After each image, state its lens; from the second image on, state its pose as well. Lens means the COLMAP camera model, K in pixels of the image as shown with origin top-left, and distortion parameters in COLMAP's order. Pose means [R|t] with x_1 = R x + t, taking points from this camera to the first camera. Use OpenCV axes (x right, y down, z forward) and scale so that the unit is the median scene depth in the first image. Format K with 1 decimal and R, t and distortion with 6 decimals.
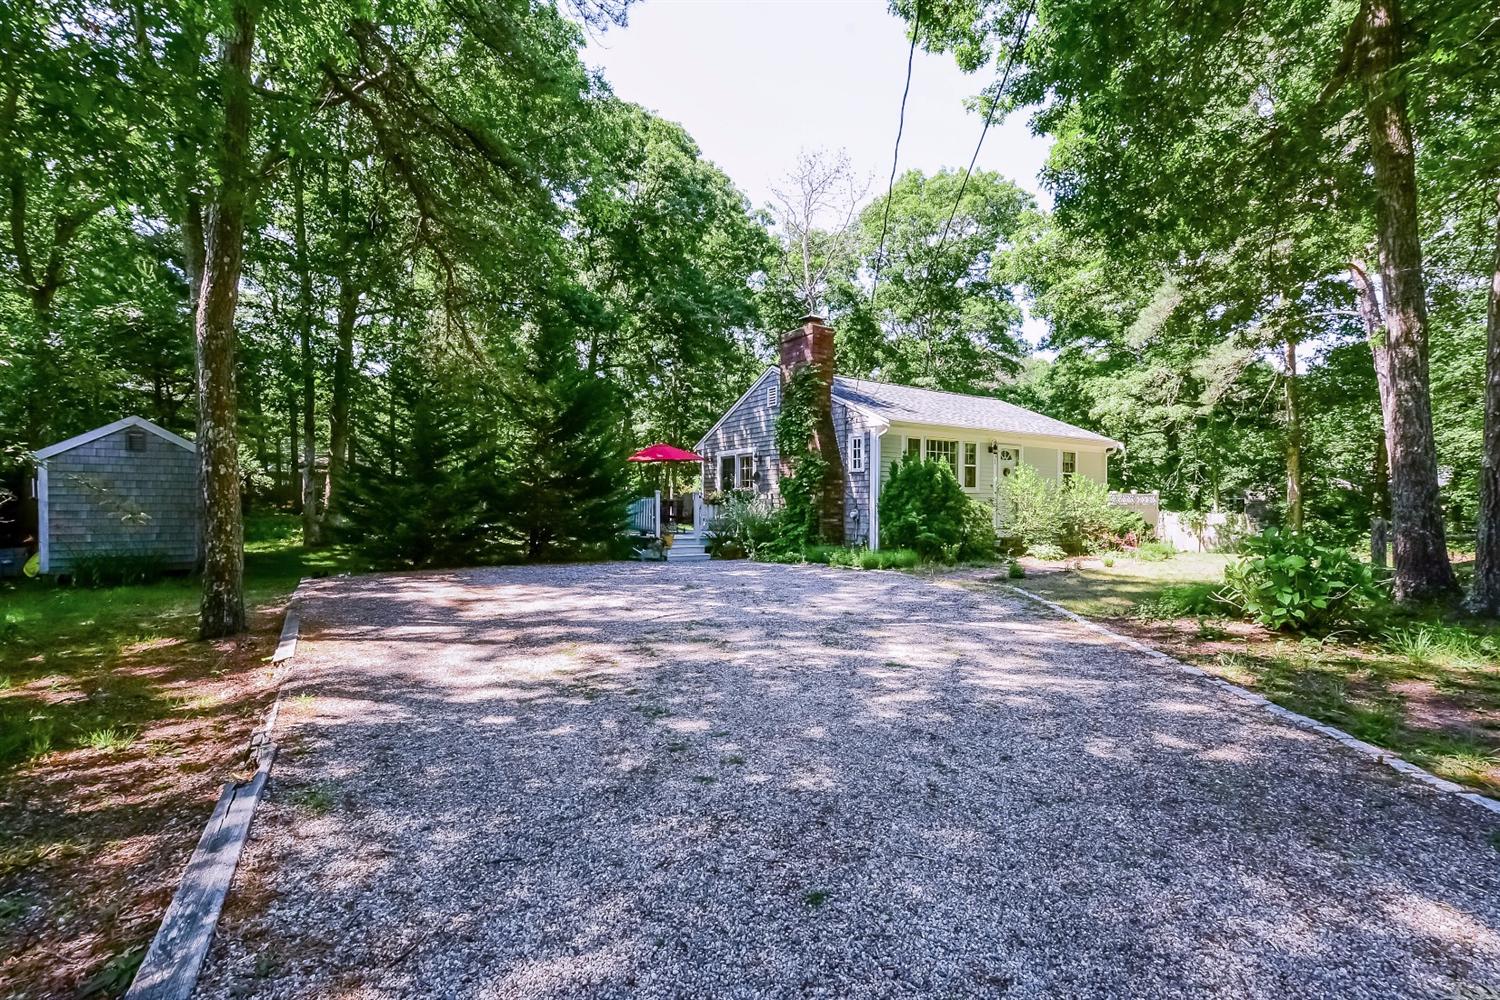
lens RADIAL K [[676.5, 0, 754.3], [0, 676.5, 497.1], [0, 0, 1]] dist [-0.019907, 0.000989]
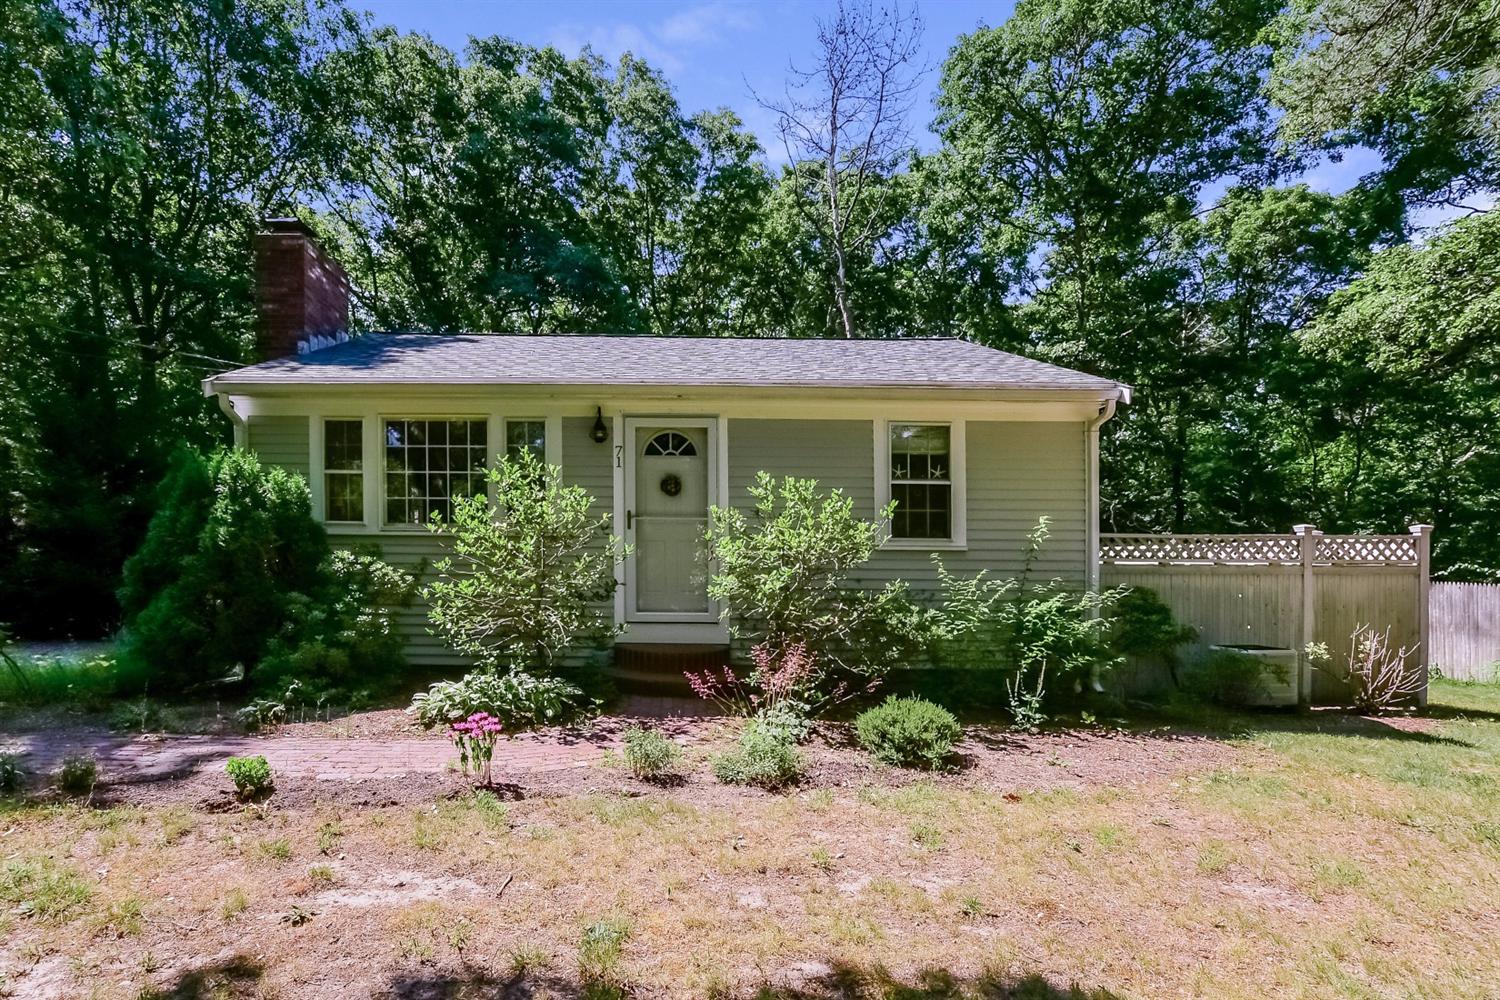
lens RADIAL K [[711.1, 0, 707.4], [0, 711.1, 558.7], [0, 0, 1]] dist [-0.016945, 0.000388]
pose [[0.833231, 0.000156, -0.552925, 0.587480], [0.002904, 0.999985, 0.004659, 0.006081], [0.552918, -0.005488, 0.833218, 0.600332]]
